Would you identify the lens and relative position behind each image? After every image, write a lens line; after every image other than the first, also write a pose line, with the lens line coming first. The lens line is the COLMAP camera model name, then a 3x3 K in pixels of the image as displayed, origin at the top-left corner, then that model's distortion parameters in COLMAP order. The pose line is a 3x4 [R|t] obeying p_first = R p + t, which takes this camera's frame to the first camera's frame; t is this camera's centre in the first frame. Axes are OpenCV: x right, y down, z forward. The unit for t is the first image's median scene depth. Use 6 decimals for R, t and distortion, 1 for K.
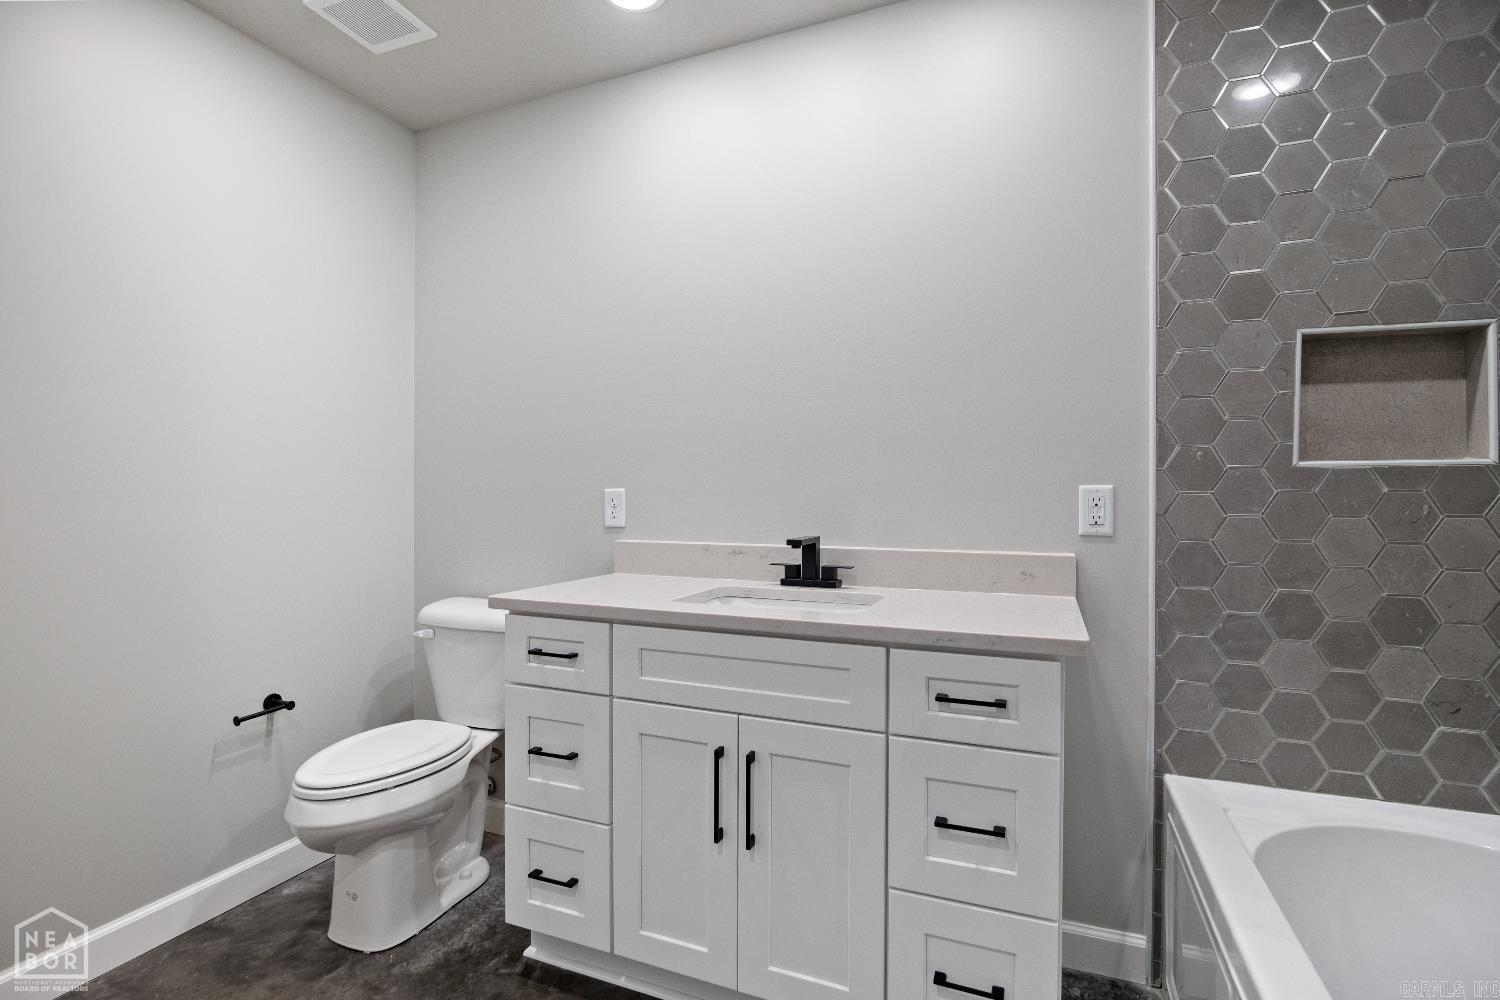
lens RADIAL K [[712.3, 0, 745.8], [0, 712.3, 494.8], [0, 0, 1]] dist [-0.018155, 0.000849]
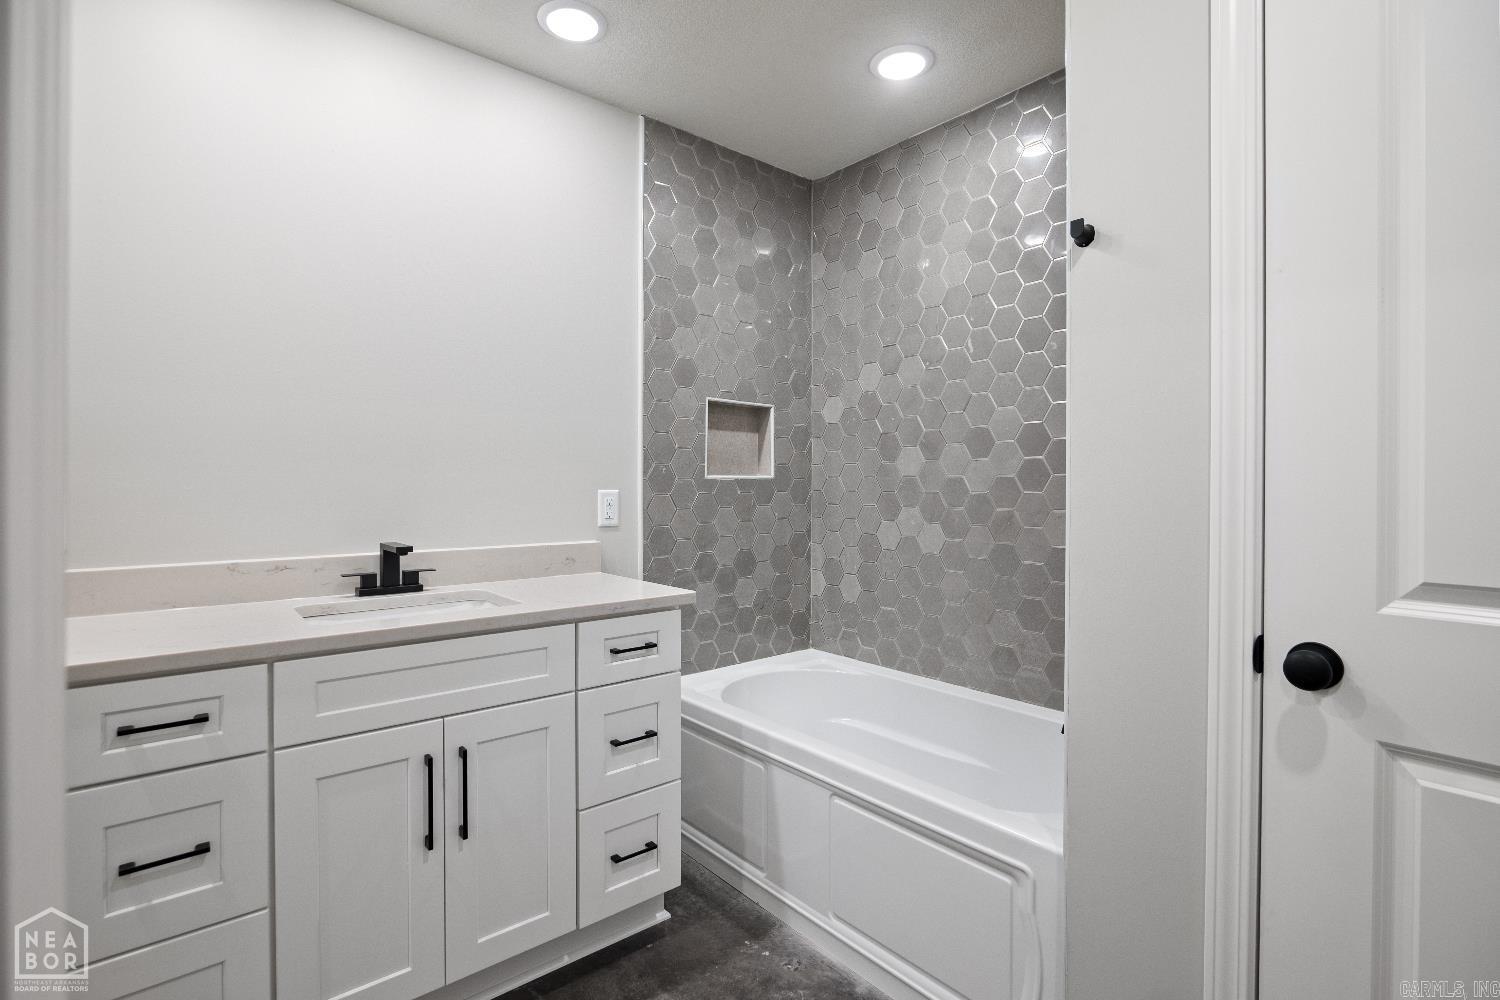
lens RADIAL K [[712.3, 0, 745.8], [0, 712.3, 494.8], [0, 0, 1]] dist [-0.018155, 0.000849]
pose [[0.460118, -0.014448, 0.887740, -0.682068], [0.005378, 0.999895, 0.013486, -0.023860], [-0.887842, -0.001431, 0.460147, 0.133460]]
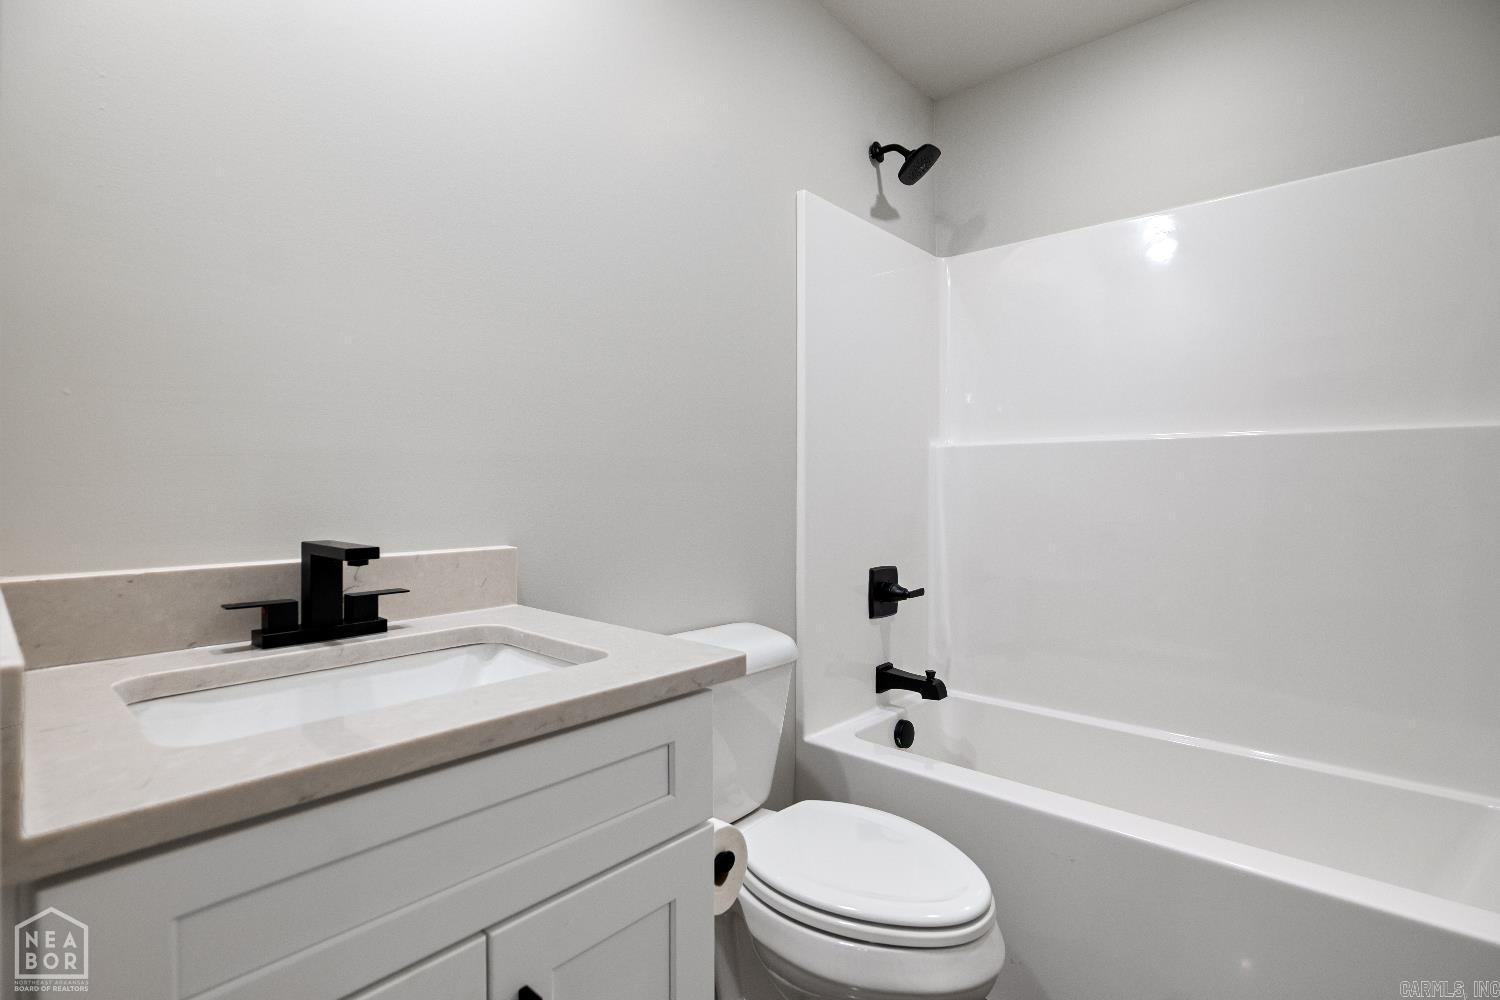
lens RADIAL K [[712.3, 0, 745.8], [0, 712.3, 494.8], [0, 0, 1]] dist [-0.018155, 0.000849]
pose [[0.323660, -0.004674, 0.946162, -0.353284], [0.002017, 0.999989, 0.004250, 0.030061], [-0.946171, 0.000533, 0.323665, 0.680897]]
